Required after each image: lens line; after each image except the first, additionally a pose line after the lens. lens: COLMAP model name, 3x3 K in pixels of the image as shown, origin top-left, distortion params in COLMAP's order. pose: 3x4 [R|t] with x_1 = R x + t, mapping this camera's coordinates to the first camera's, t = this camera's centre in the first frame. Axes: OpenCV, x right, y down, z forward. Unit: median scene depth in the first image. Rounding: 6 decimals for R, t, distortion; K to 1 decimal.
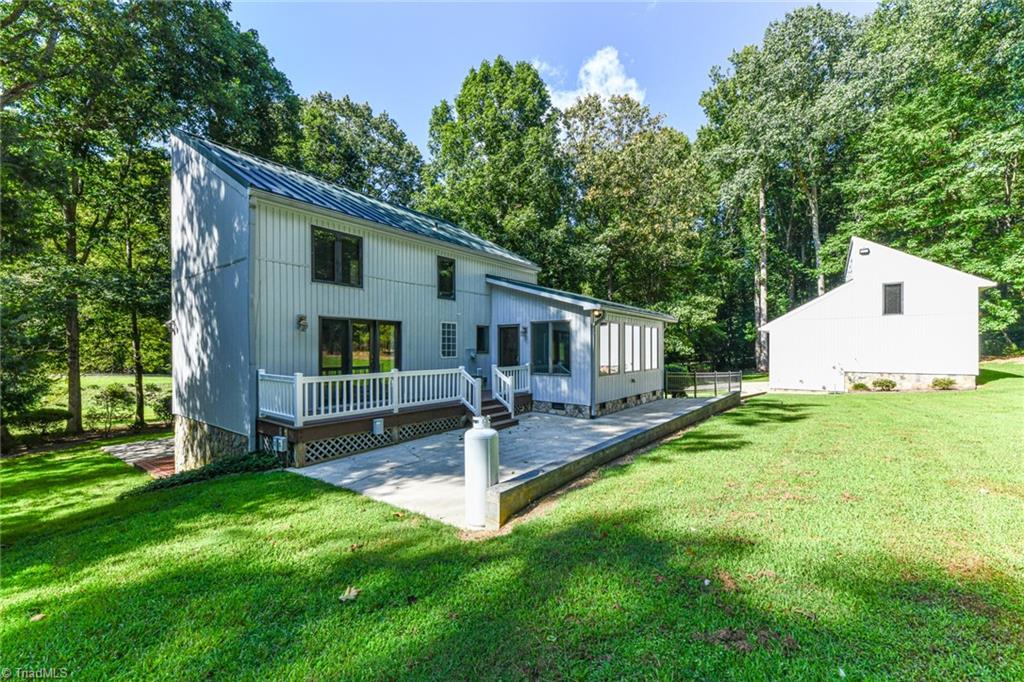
lens RADIAL K [[417.5, 0, 511.9], [0, 417.5, 347.3], [0, 0, 1]] dist [0.001070, 0.000157]
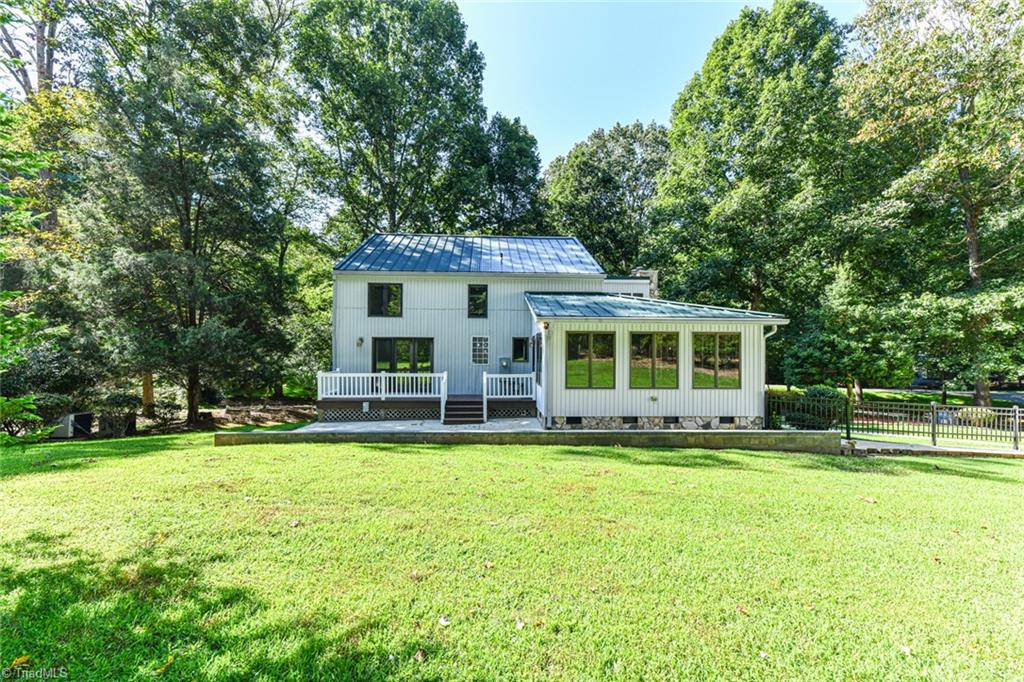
lens RADIAL K [[404.9, 0, 512.0], [0, 404.9, 341.0], [0, 0, 1]] dist [0.001709, 0.000114]
pose [[0.627325, -0.001617, -0.778756, 0.963172], [-0.001511, 0.999993, -0.003293, -0.046604], [0.778756, 0.003242, 0.627319, 0.353107]]
